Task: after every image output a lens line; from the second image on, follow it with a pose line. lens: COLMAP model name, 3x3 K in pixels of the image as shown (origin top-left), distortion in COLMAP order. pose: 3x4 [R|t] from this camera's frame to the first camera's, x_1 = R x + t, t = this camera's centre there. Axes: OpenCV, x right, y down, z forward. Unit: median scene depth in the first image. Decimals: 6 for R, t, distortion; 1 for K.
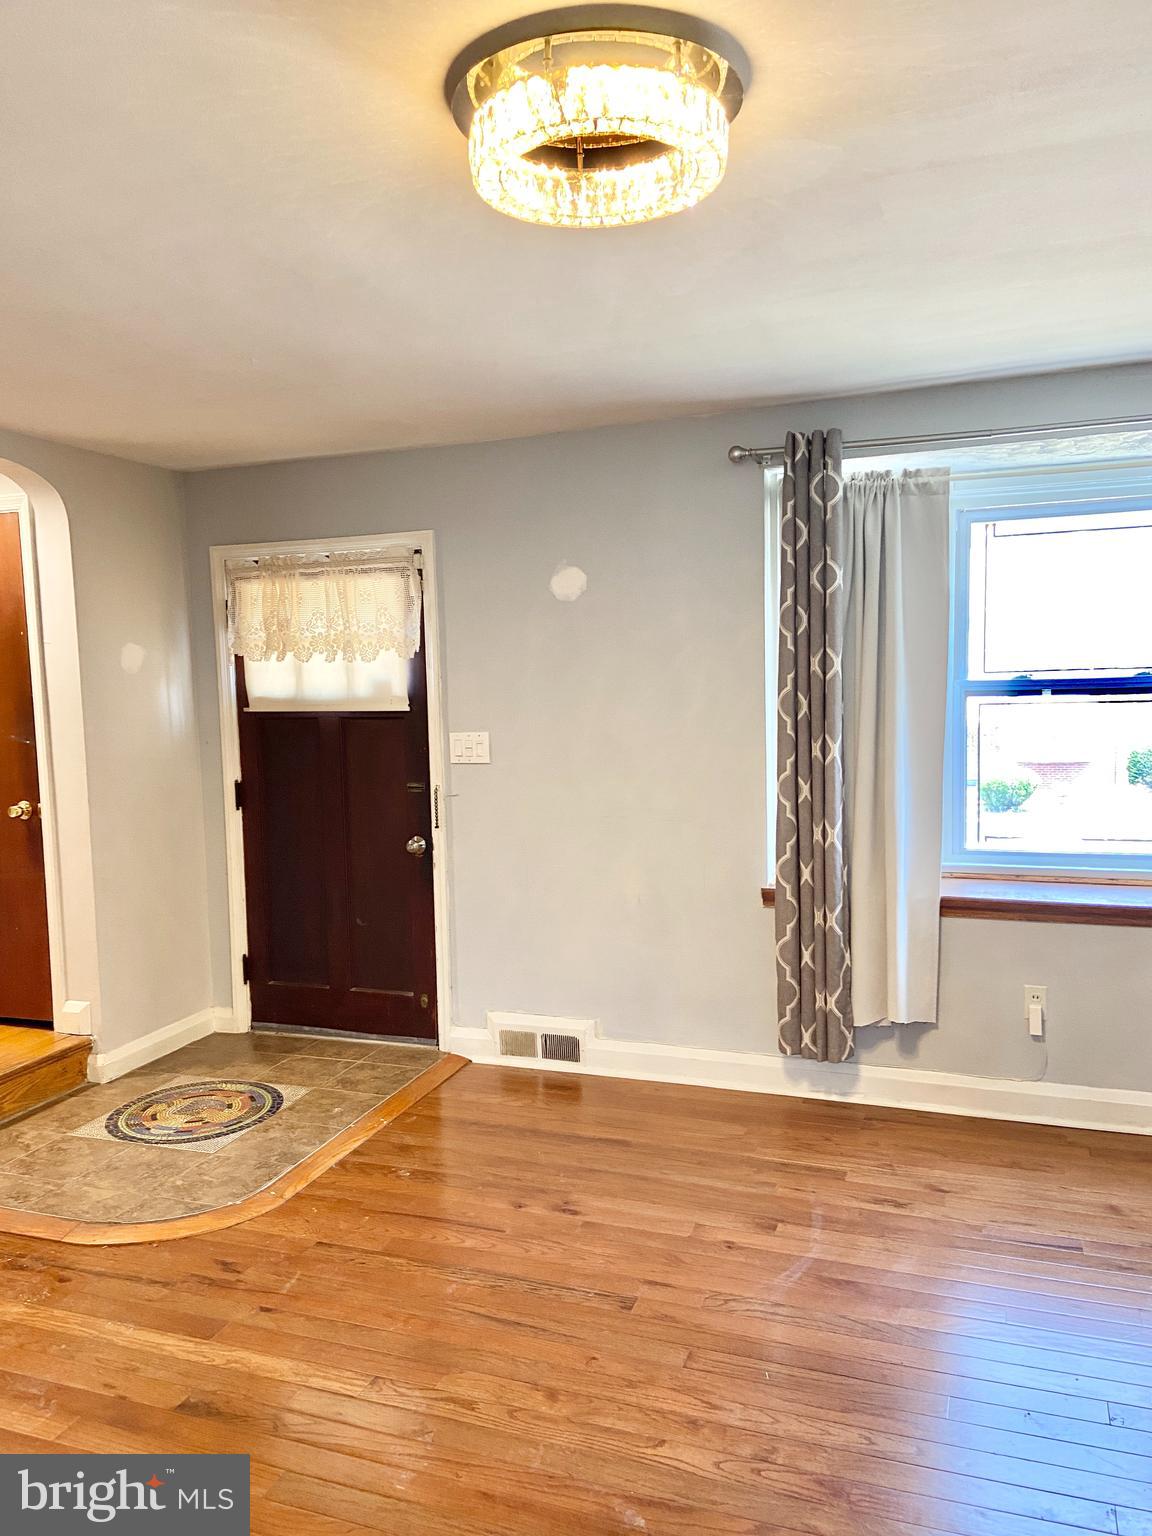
lens RADIAL K [[1136.7, 0, 567.0], [0, 1136.7, 769.3], [0, 0, 1]] dist [0.097191, -0.133274]
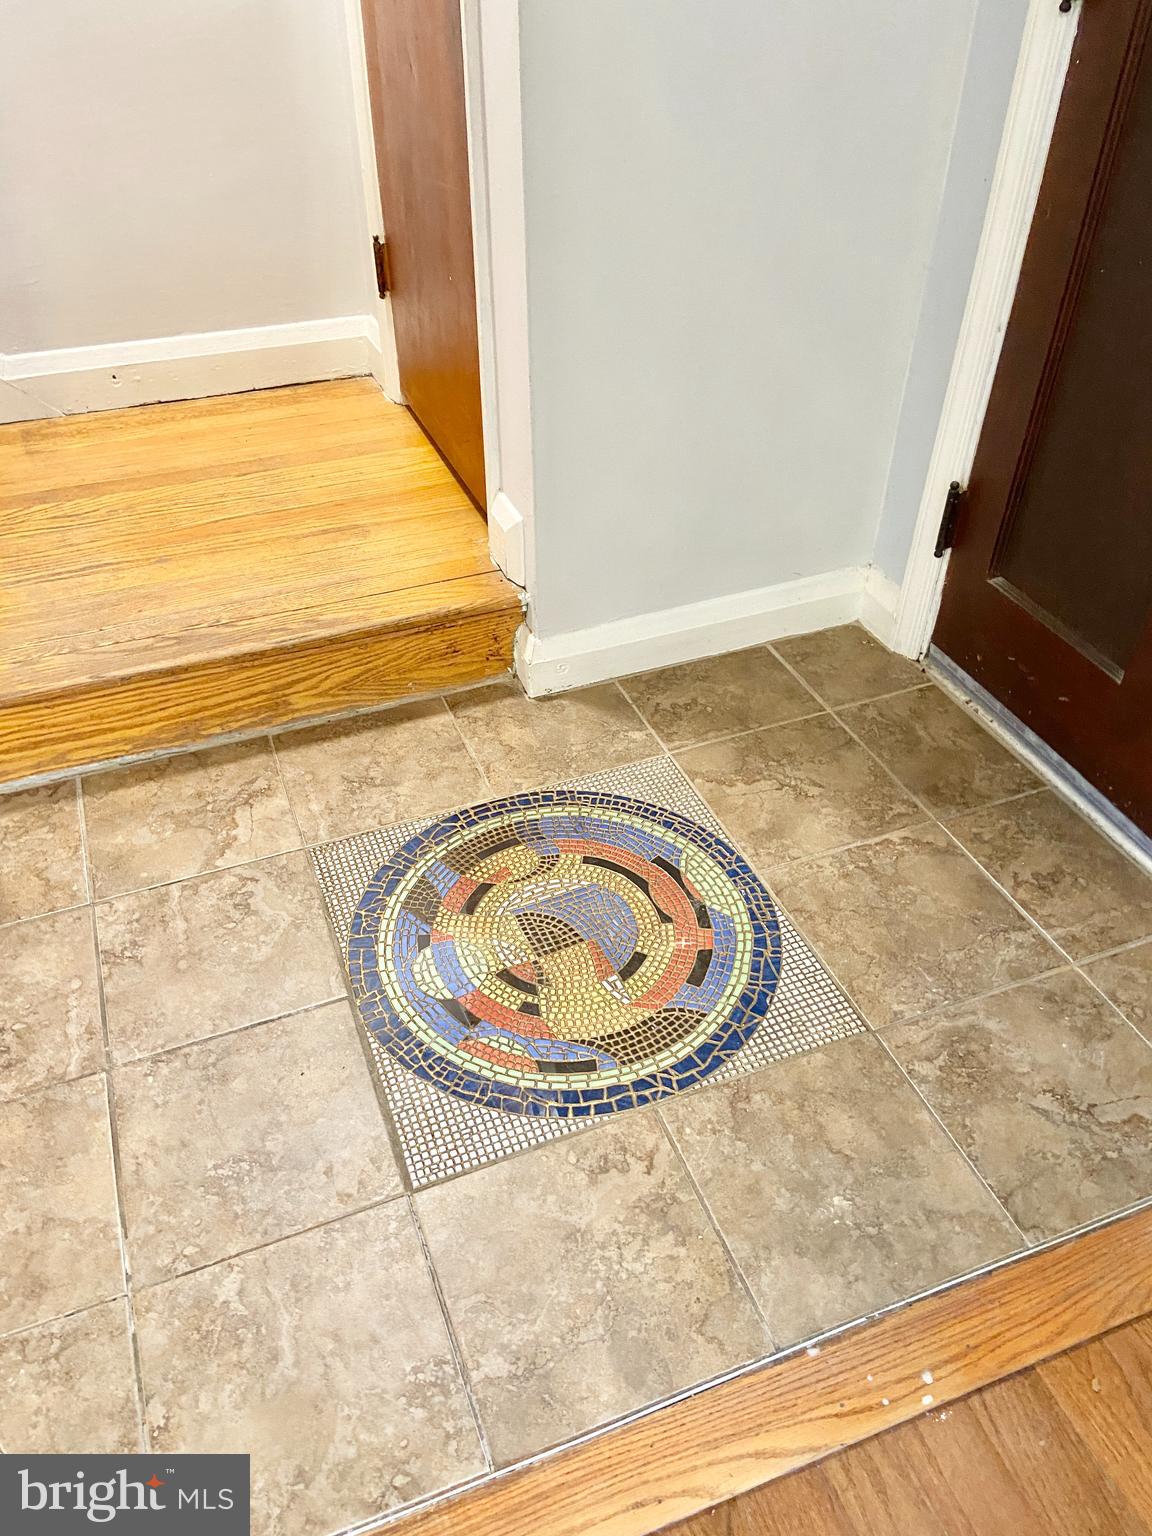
lens RADIAL K [[1136.7, 0, 567.0], [0, 1136.7, 769.3], [0, 0, 1]] dist [0.097191, -0.133274]
pose [[0.653445, 0.502015, -0.566561, -0.120134], [-0.061246, 0.781063, 0.621441, 0.012035], [0.754492, -0.371378, 0.541128, 0.753613]]
